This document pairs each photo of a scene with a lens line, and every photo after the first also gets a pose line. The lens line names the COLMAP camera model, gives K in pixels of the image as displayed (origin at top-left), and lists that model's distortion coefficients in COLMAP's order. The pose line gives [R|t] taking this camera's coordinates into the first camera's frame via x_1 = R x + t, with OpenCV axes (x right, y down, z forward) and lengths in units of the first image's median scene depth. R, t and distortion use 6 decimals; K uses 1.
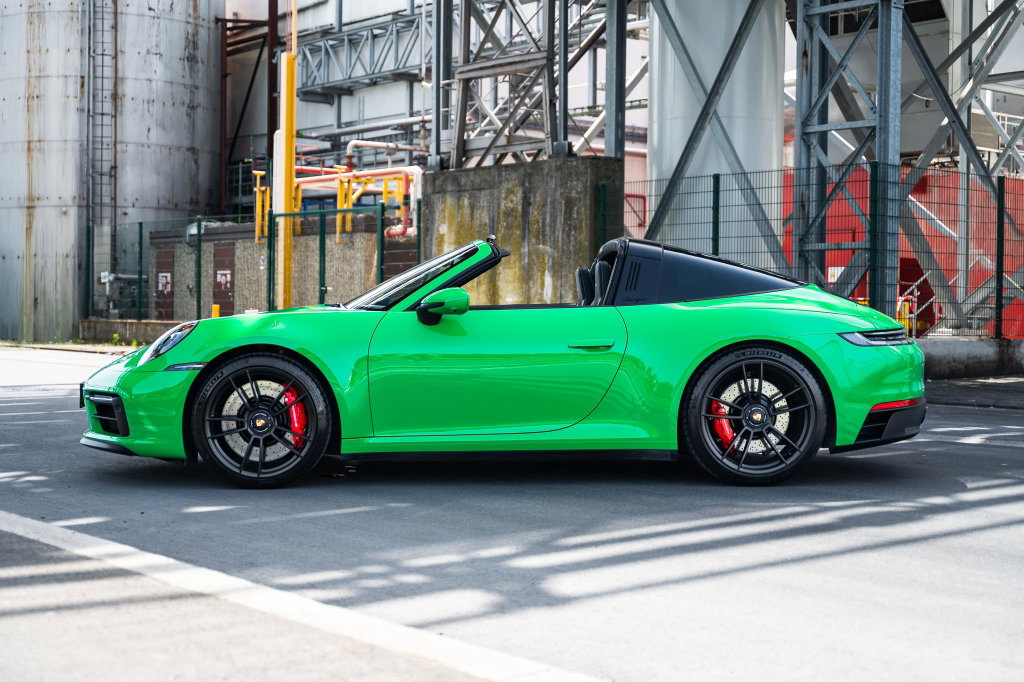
lens RADIAL K [[1466.4, 0, 512.0], [0, 1466.4, 341.0], [0, 0, 1]] dist [-0.004515, 0.070752]
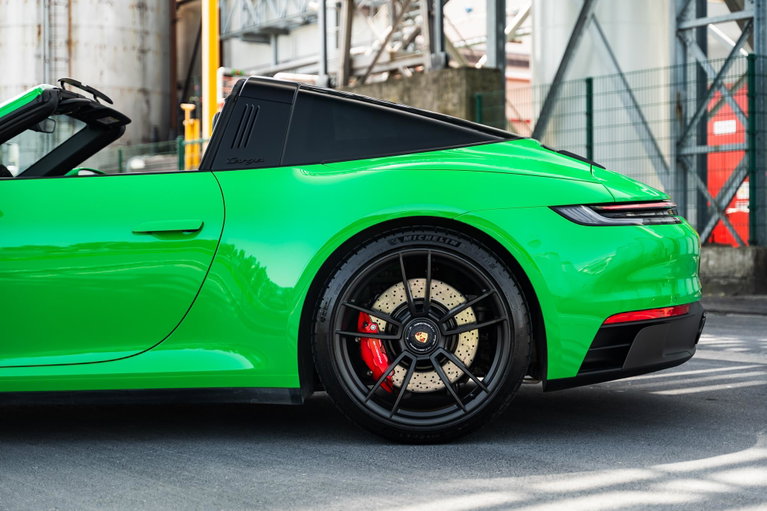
lens RADIAL K [[1311.2, 0, 383.5], [0, 1311.2, 255.5], [0, 0, 1]] dist [-0.006201, -0.213110]
pose [[0.996929, -0.015418, -0.076775, 0.073408], [0.014573, 0.999827, -0.011553, 0.008504], [0.076940, 0.010399, 0.996982, 0.158378]]
